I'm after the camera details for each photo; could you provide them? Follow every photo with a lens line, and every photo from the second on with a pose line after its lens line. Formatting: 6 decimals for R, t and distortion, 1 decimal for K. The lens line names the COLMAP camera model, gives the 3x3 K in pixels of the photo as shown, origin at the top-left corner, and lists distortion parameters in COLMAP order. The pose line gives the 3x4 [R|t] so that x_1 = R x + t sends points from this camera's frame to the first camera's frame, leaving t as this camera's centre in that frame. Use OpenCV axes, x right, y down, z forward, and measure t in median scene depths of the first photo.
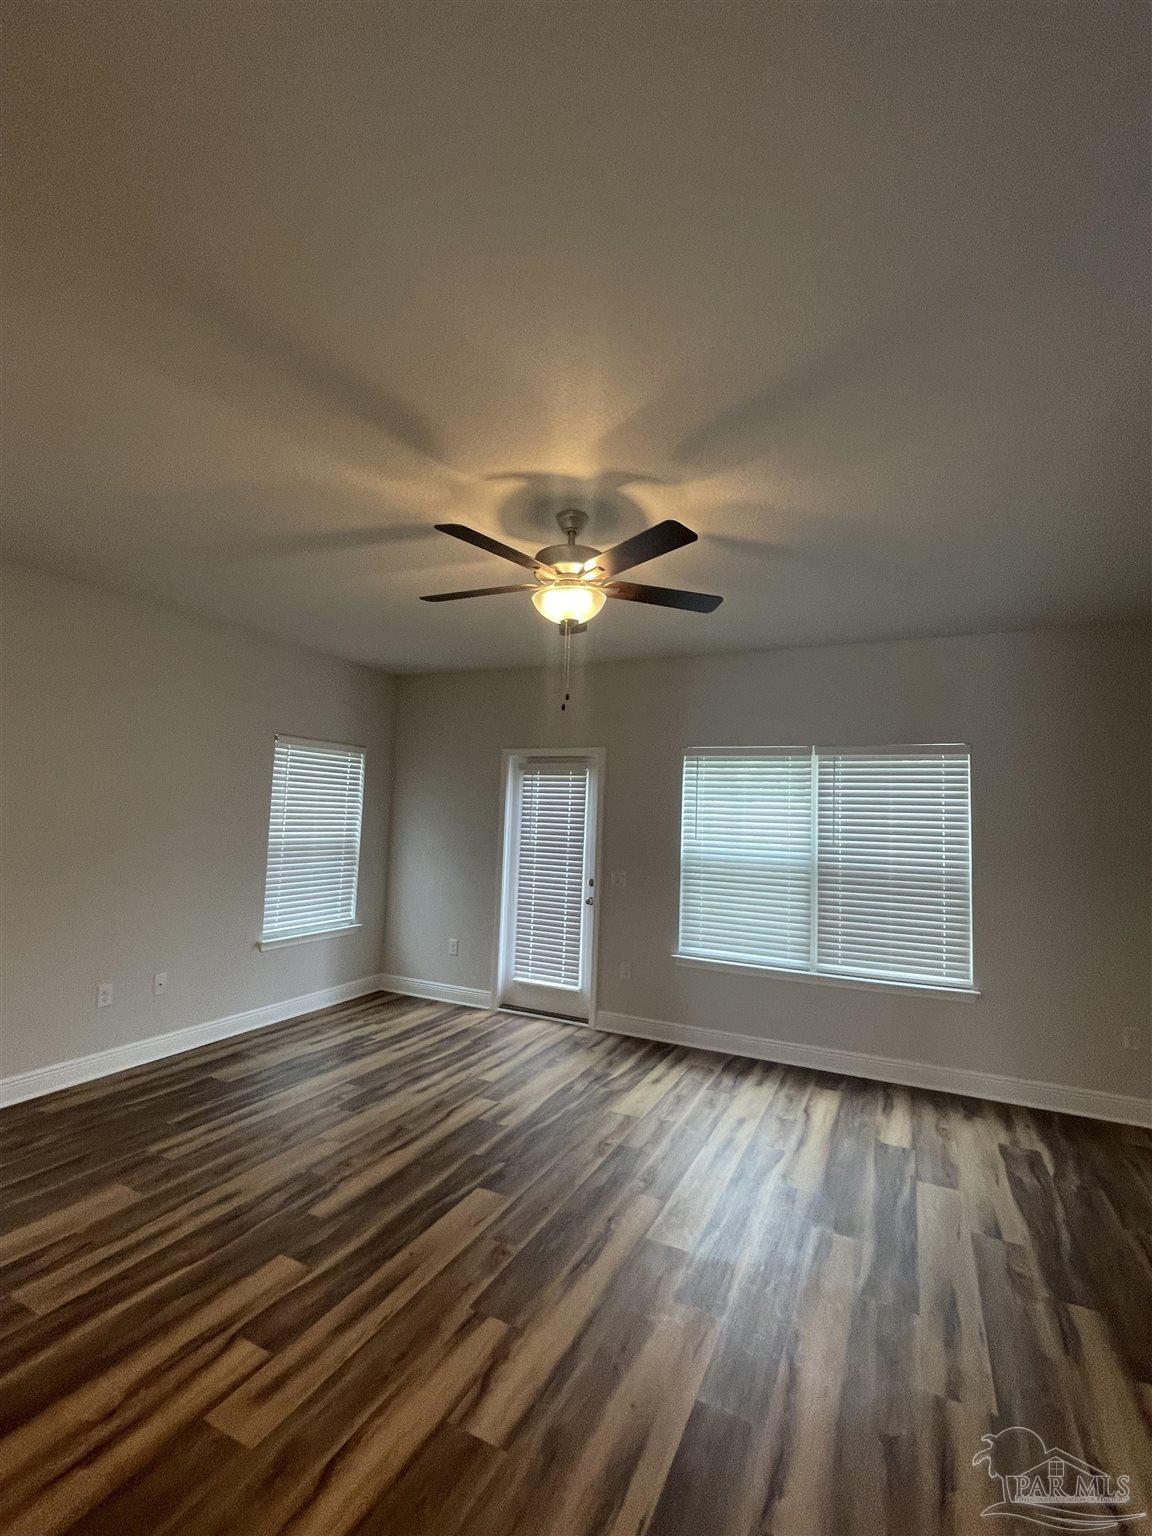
lens RADIAL K [[670.8, 0, 582.1], [0, 670.8, 772.3], [0, 0, 1]] dist [-0.011349, 0.003144]
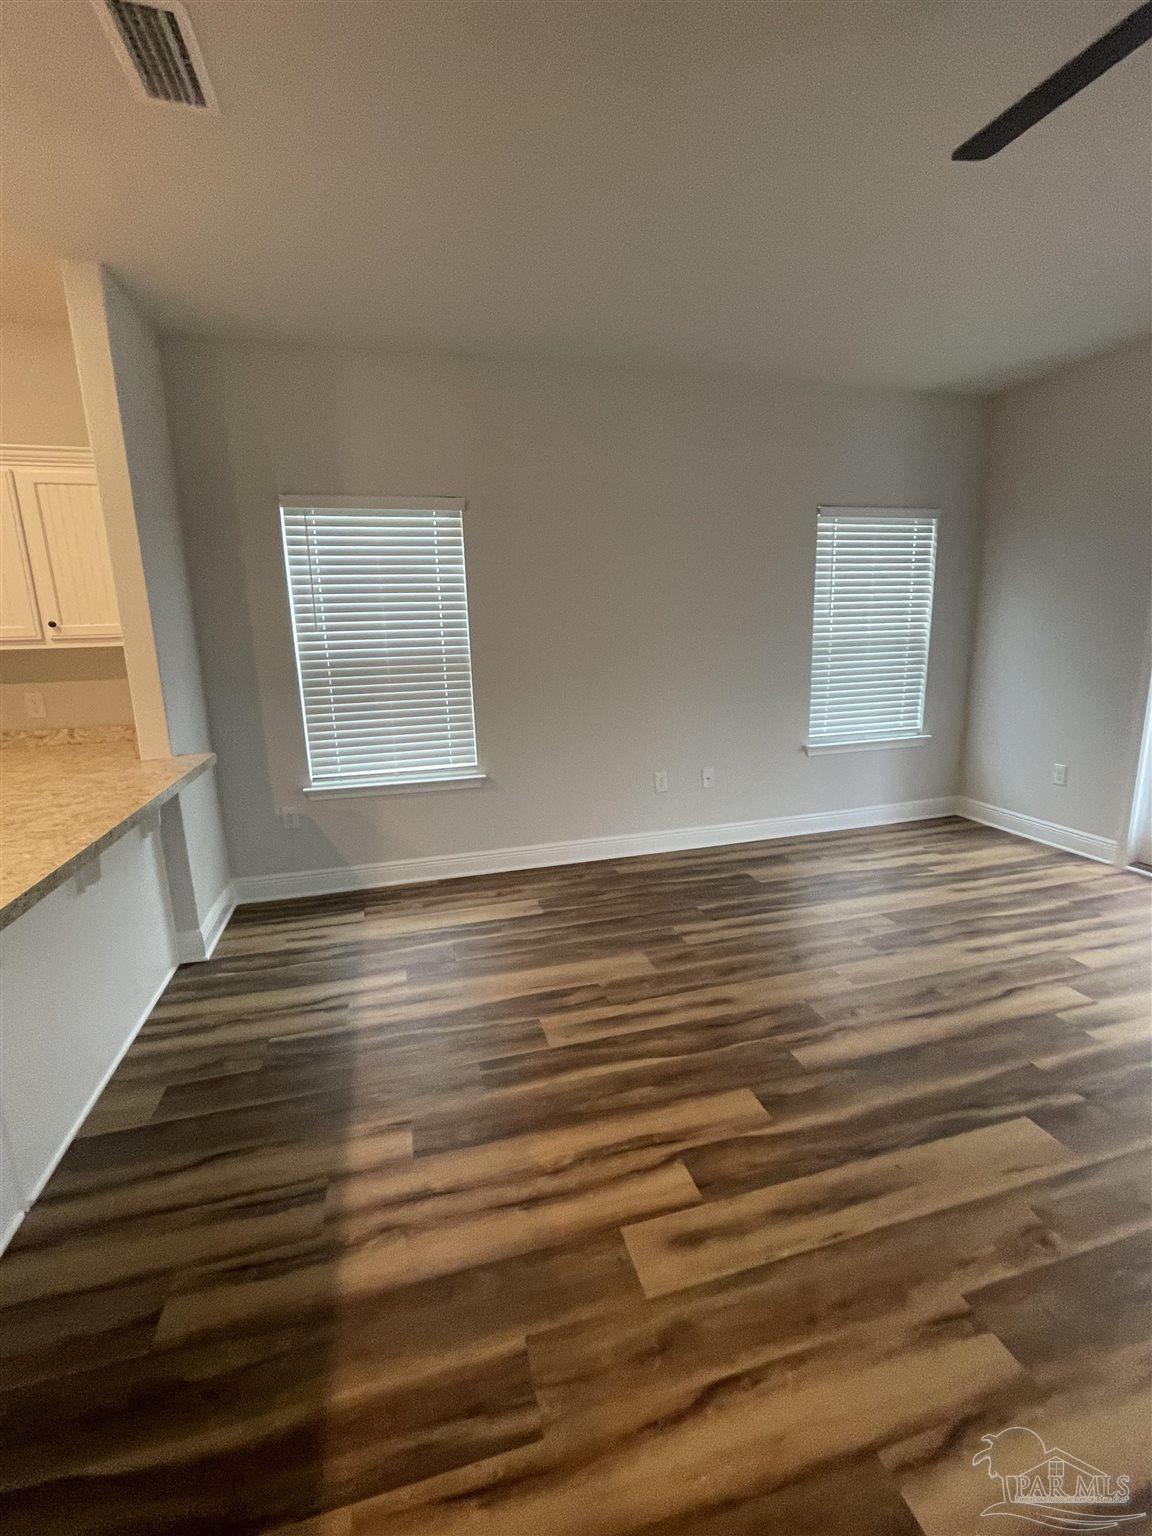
lens RADIAL K [[670.8, 0, 586.2], [0, 670.8, 764.2], [0, 0, 1]] dist [-0.011349, 0.003144]
pose [[0.657705, 0.098286, -0.746836, 0.020022], [0.101463, 0.970857, 0.217122, 0.073555], [0.746411, -0.218578, 0.628565, 0.294392]]
